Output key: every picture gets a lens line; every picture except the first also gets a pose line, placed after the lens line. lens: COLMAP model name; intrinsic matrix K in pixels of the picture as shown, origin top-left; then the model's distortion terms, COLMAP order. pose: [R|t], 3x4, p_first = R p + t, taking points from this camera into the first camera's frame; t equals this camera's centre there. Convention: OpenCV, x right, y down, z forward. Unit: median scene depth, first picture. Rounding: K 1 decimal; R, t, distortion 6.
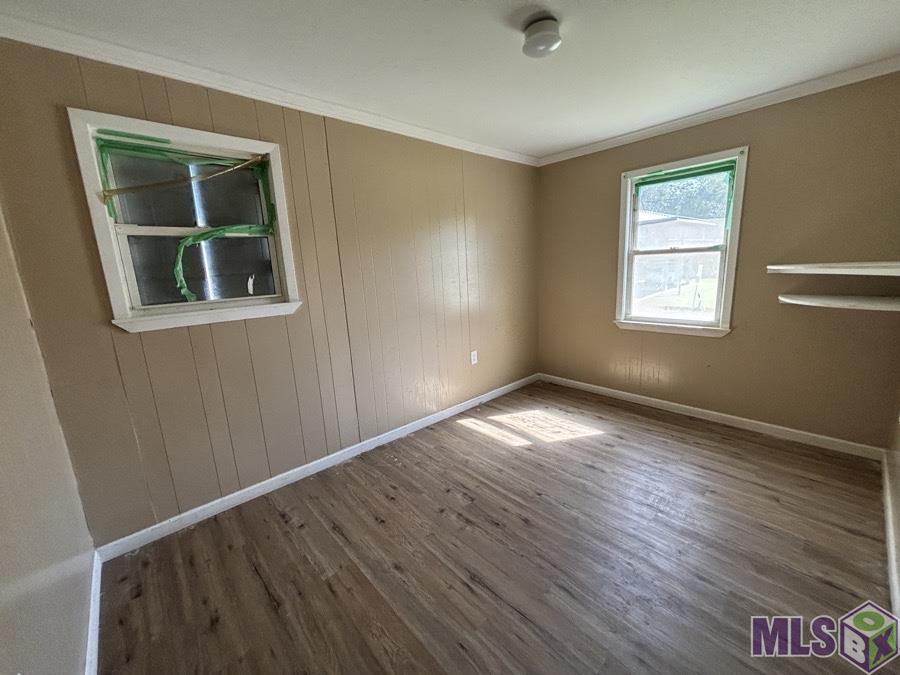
lens RADIAL K [[364.9, 0, 449.0], [0, 364.9, 339.0], [0, 0, 1]] dist [0.007000, 0.001139]
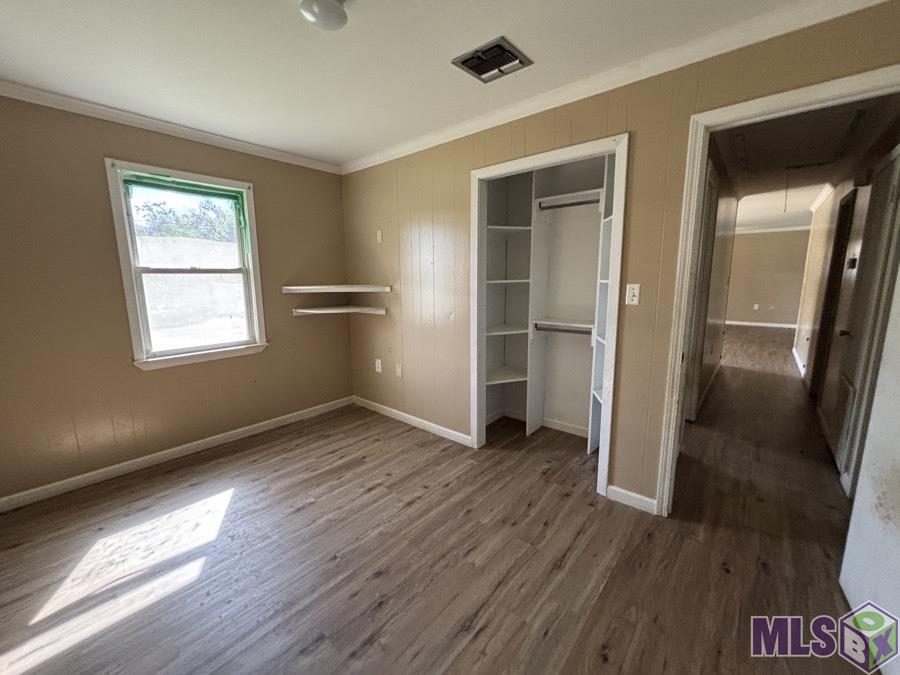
lens RADIAL K [[364.9, 0, 450.0], [0, 364.9, 338.4], [0, 0, 1]] dist [0.007000, 0.001139]
pose [[-0.123964, -0.116301, 0.985448, -0.413170], [0.214868, 0.966399, 0.141082, -0.079609], [-0.968744, 0.229231, -0.094810, 0.569380]]
